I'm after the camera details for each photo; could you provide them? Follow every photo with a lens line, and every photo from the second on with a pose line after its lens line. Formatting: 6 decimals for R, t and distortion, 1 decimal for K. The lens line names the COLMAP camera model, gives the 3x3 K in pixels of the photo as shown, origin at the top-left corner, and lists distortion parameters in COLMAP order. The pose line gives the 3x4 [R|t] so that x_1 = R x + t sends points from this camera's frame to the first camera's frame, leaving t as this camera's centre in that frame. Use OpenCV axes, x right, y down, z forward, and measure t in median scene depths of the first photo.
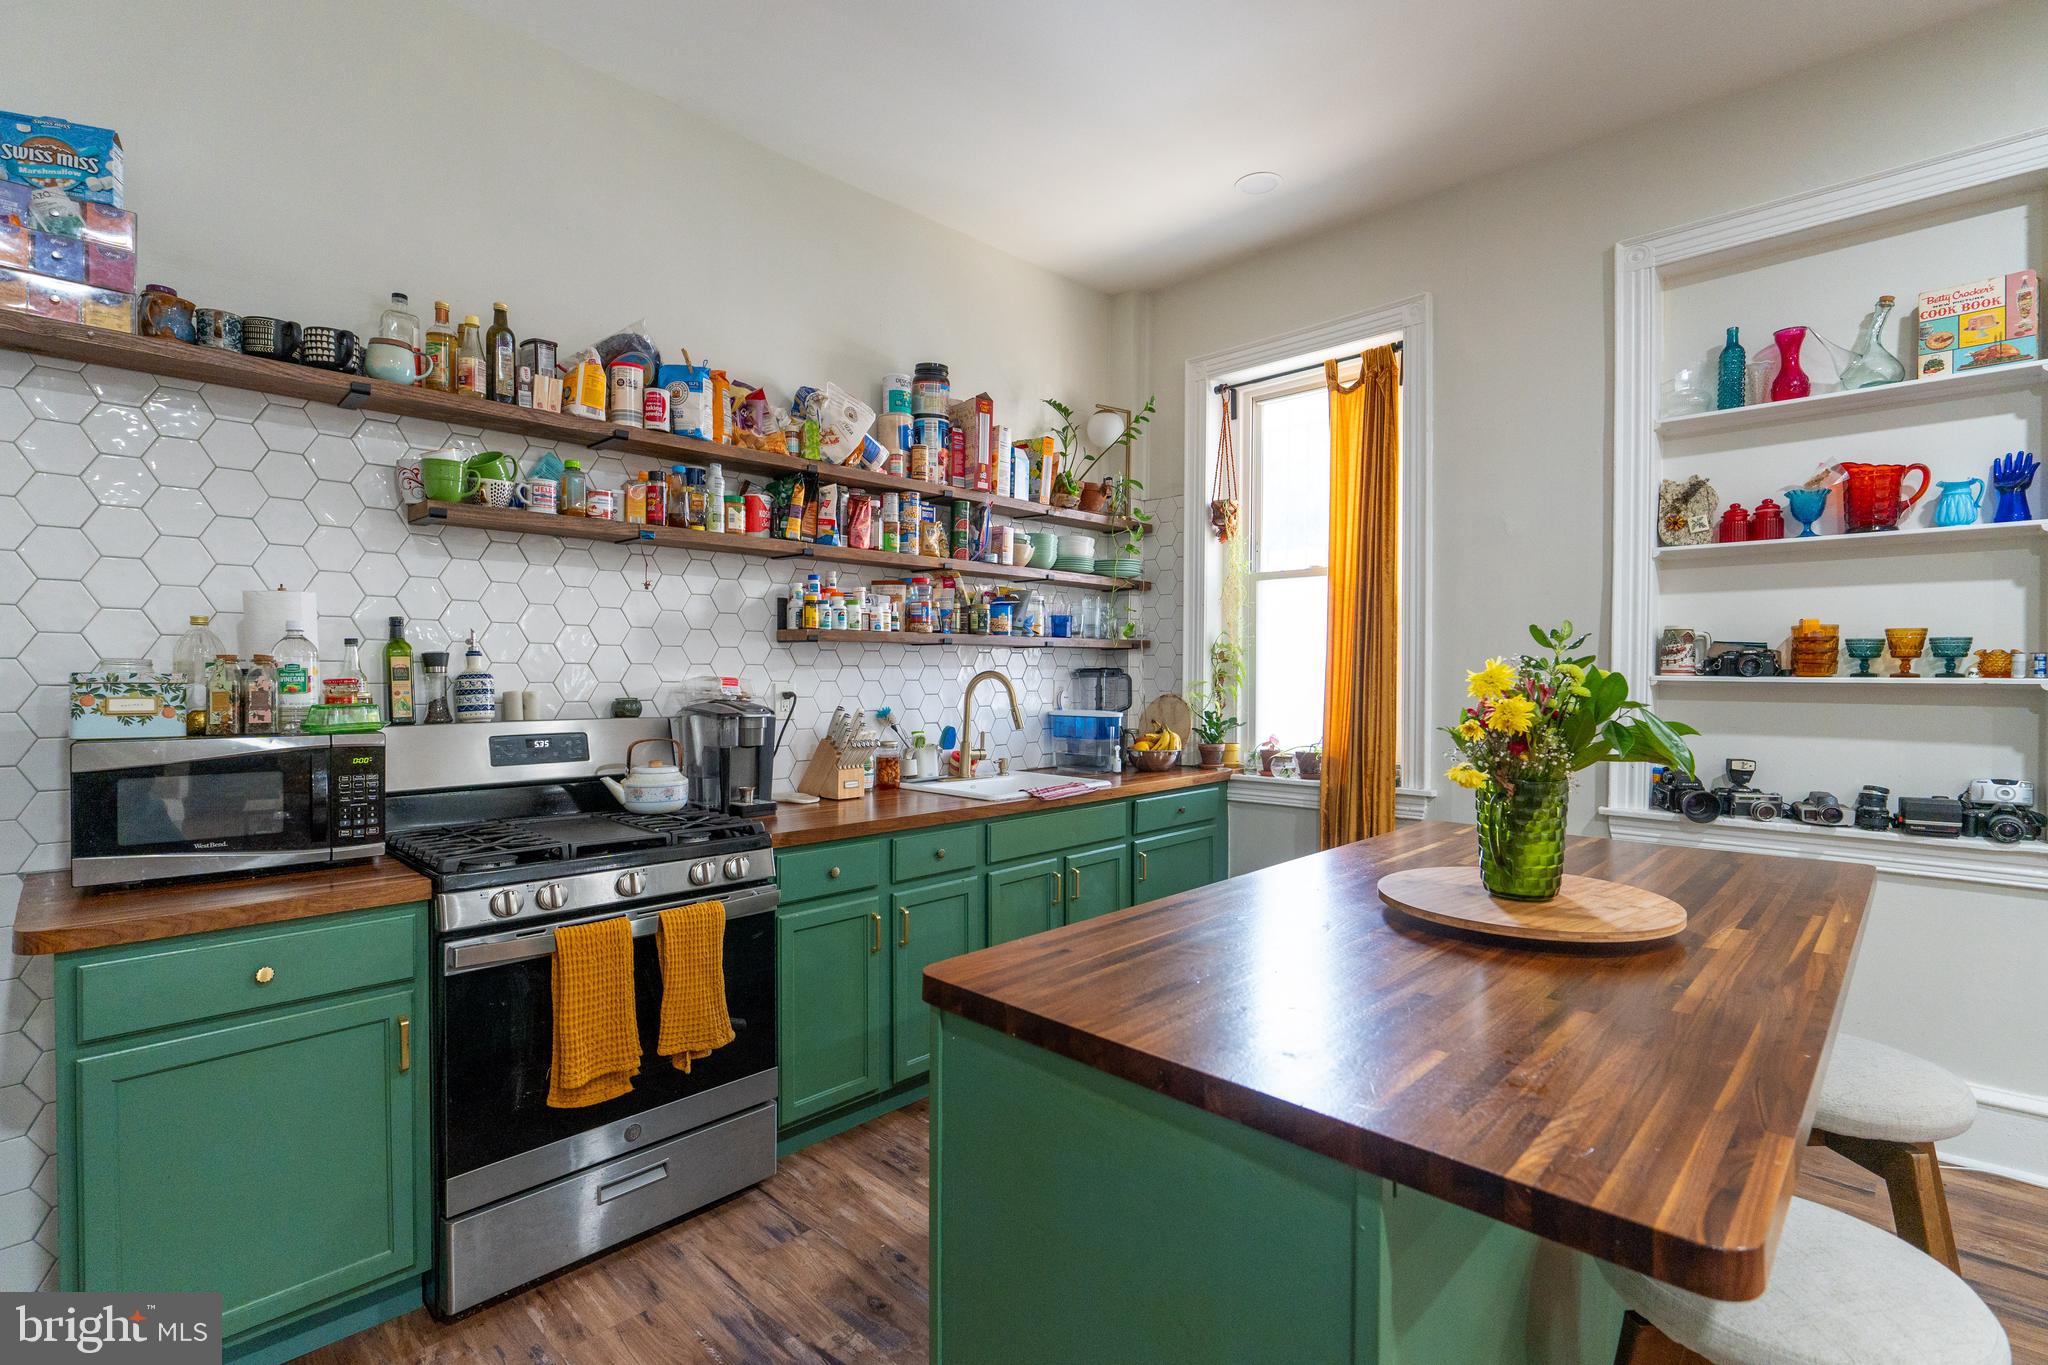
lens RADIAL K [[945.5, 0, 1024.0], [0, 945.5, 682.5], [0, 0, 1]] dist [-0.004372, -0.000408]
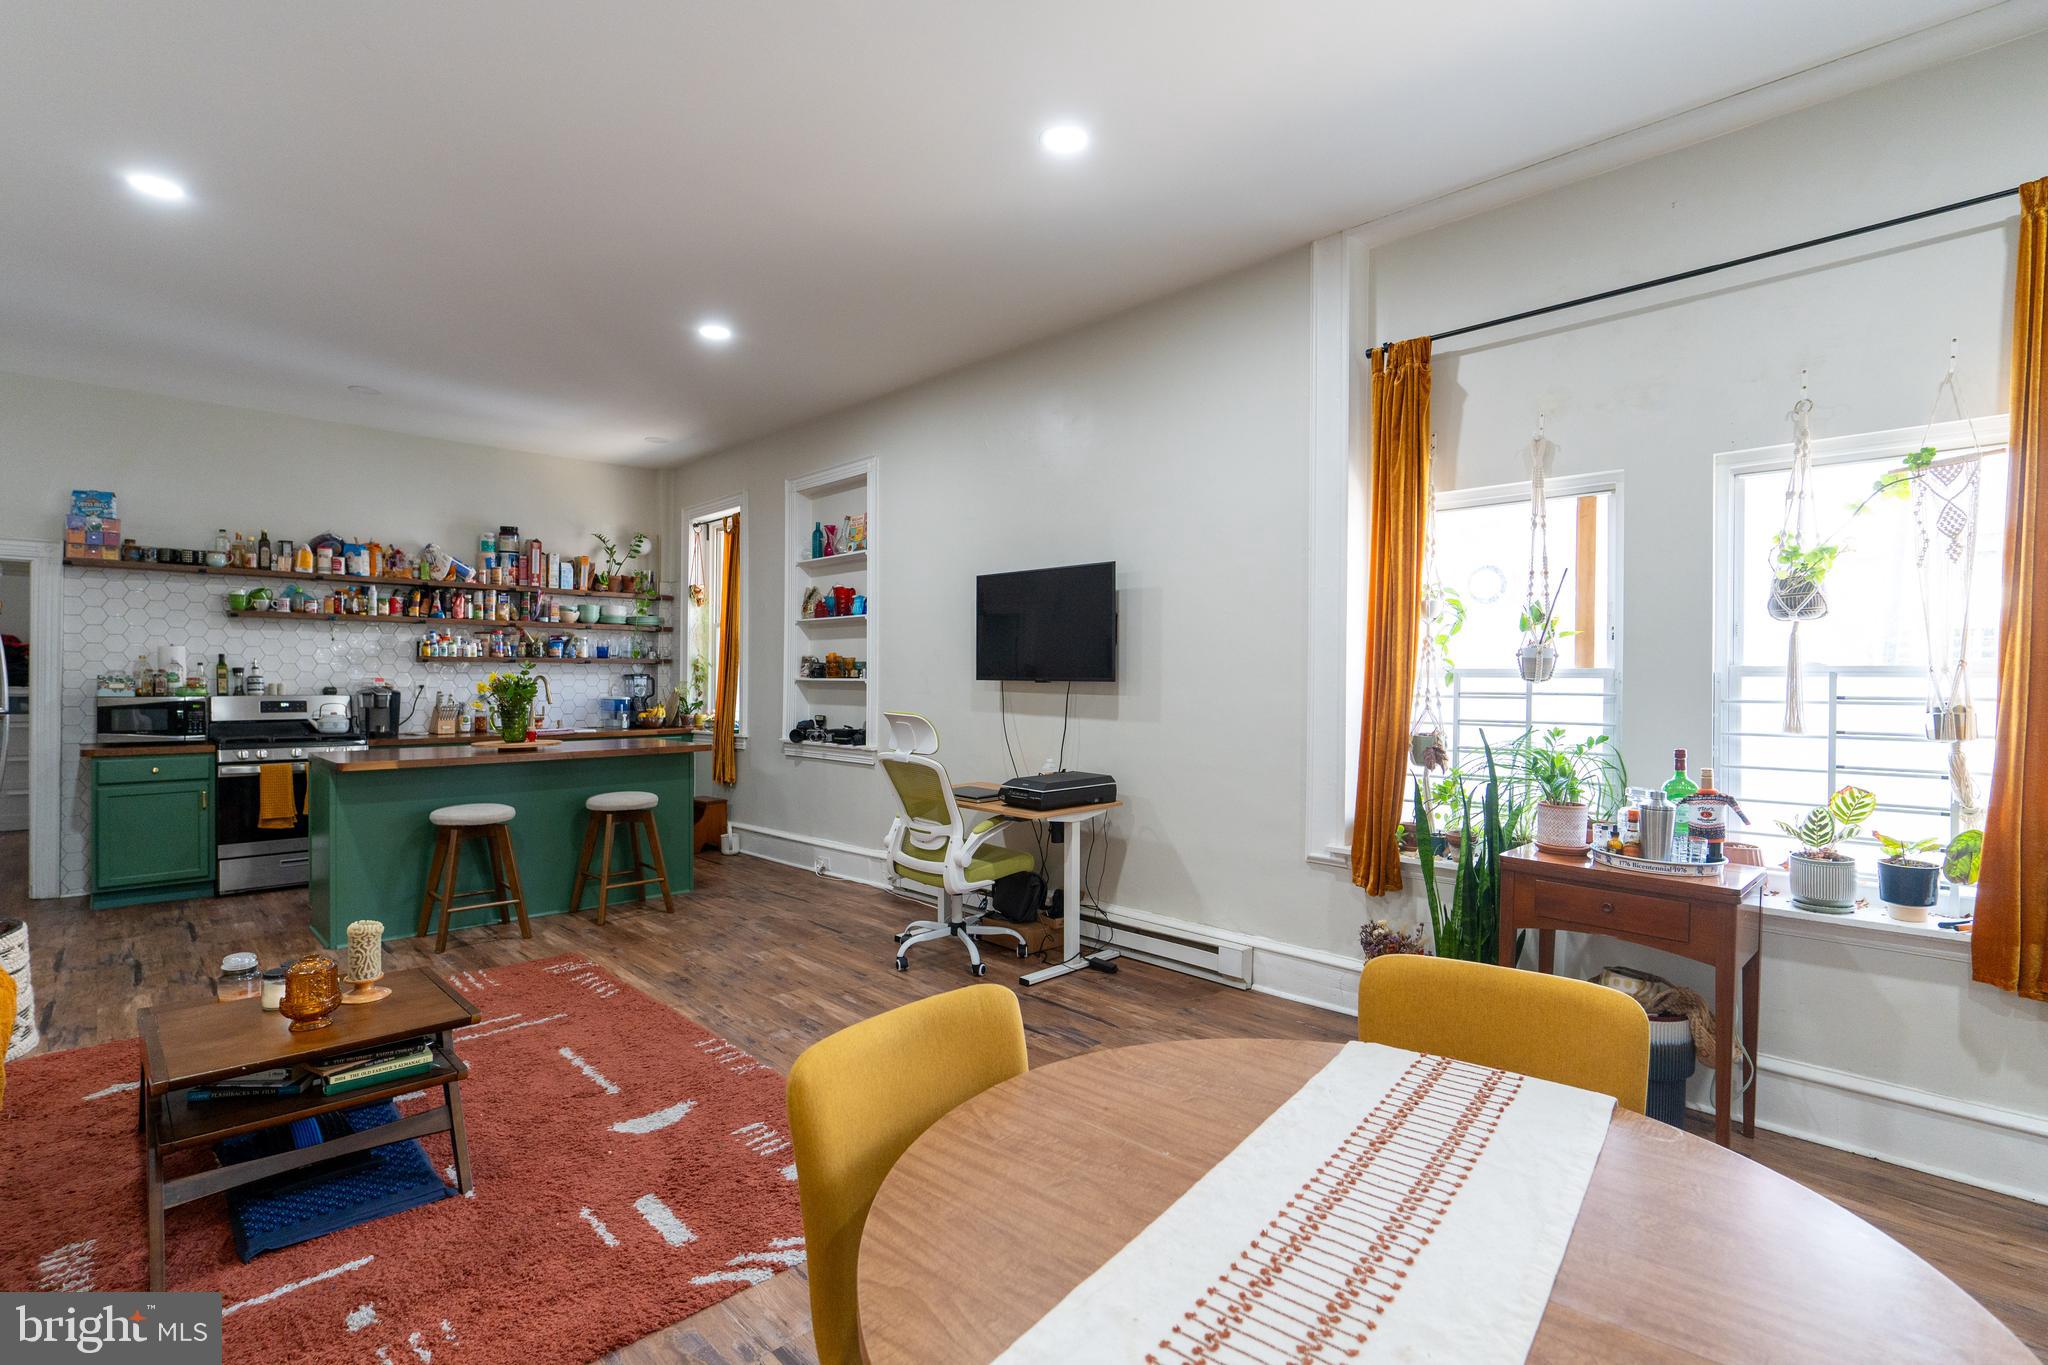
lens RADIAL K [[958.6, 0, 1017.1], [0, 958.6, 680.8], [0, 0, 1]] dist [-0.005099, 0.000535]
pose [[0.999468, 0.001822, -0.032570, 1.421615], [-0.002077, 0.999967, -0.007816, 0.017720], [0.032555, 0.007879, 0.999439, -1.372399]]
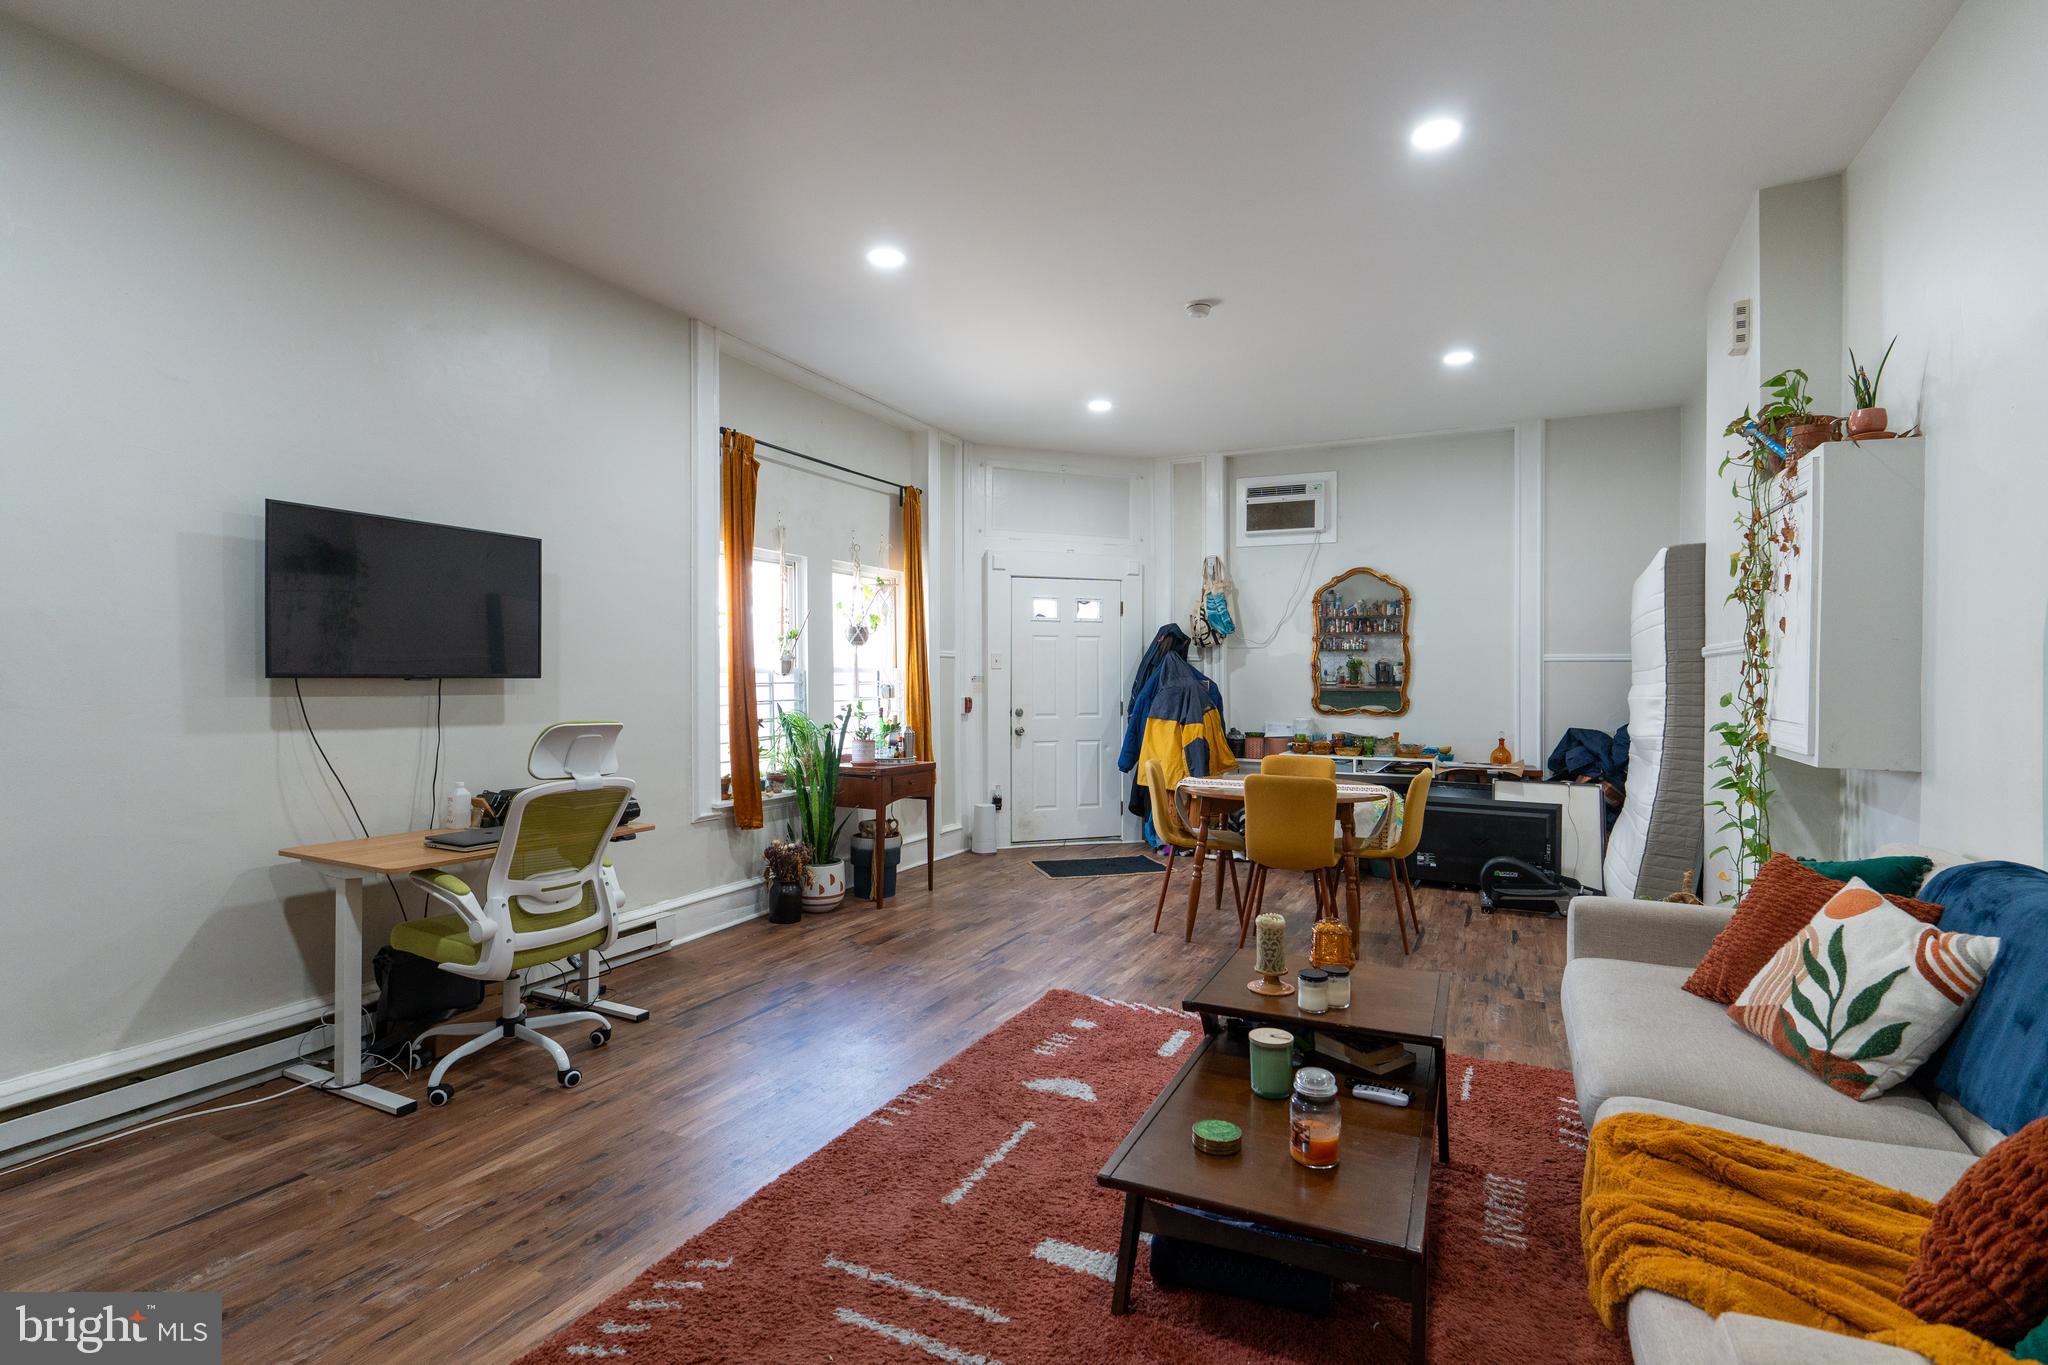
lens RADIAL K [[958.6, 0, 1017.1], [0, 958.6, 680.8], [0, 0, 1]] dist [-0.005099, 0.000535]
pose [[-0.306378, -0.007074, 0.951884, -0.078318], [0.010328, 0.999889, 0.010755, 0.001534], [-0.951854, 0.013126, -0.306271, 0.077118]]
